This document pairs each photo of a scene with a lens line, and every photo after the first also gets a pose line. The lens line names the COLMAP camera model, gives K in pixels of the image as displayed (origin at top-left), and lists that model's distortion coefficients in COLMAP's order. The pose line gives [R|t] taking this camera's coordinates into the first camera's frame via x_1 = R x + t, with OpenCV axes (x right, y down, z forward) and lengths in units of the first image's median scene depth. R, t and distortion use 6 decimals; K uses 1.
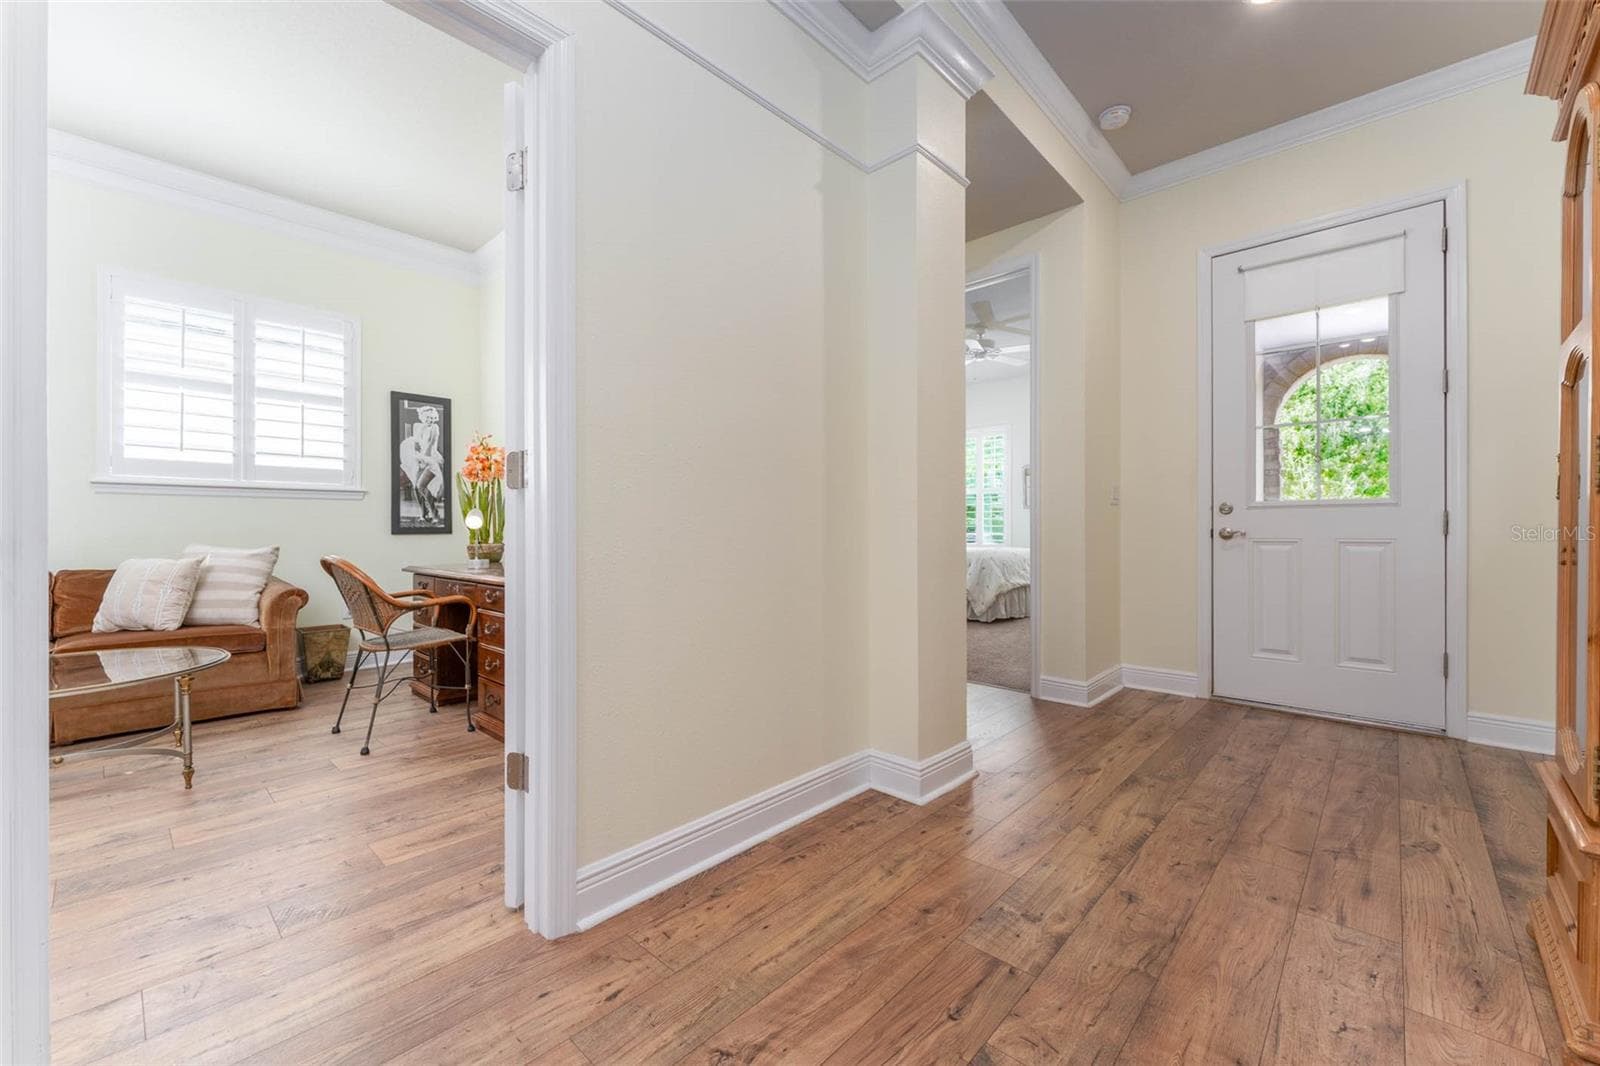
lens RADIAL K [[640.5, 0, 808.7], [0, 640.5, 533.7], [0, 0, 1]] dist [-0.006567, -0.000644]
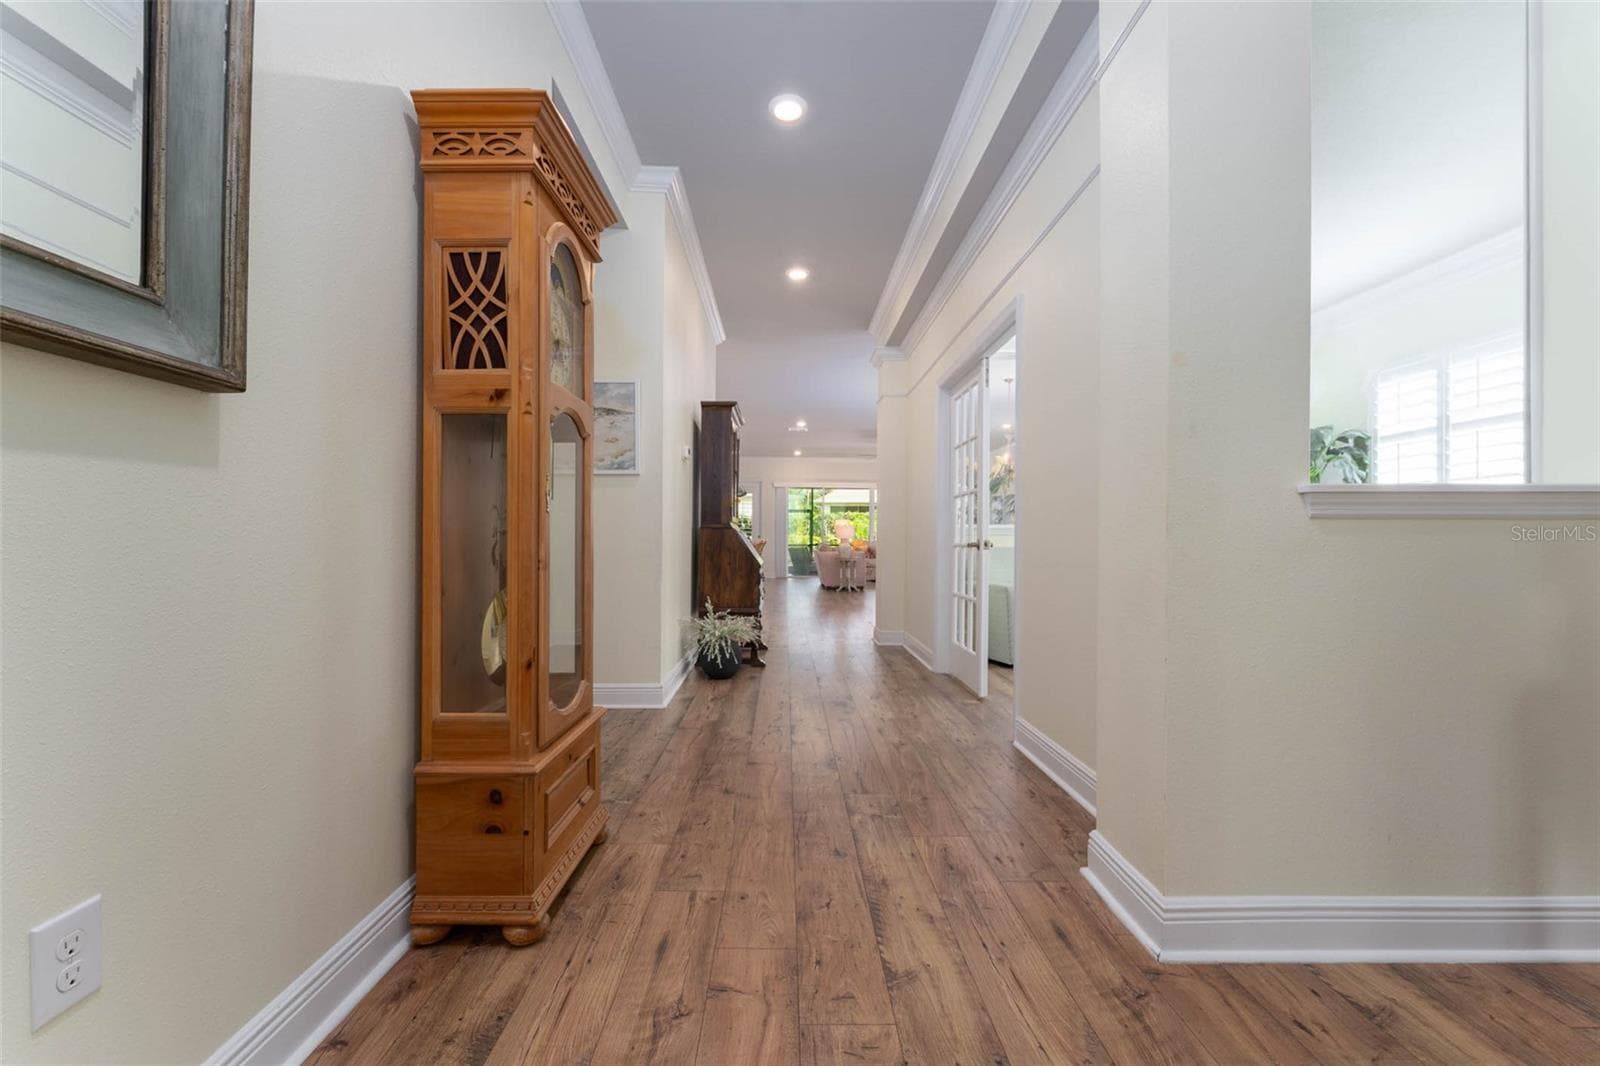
lens RADIAL K [[640.5, 0, 797.3], [0, 640.5, 536.8], [0, 0, 1]] dist [-0.006567, -0.000644]
pose [[-0.728300, -0.009161, -0.685198, 1.260509], [-0.005919, 0.999957, -0.007078, -0.012169], [0.685233, -0.001099, -0.728323, 1.655769]]
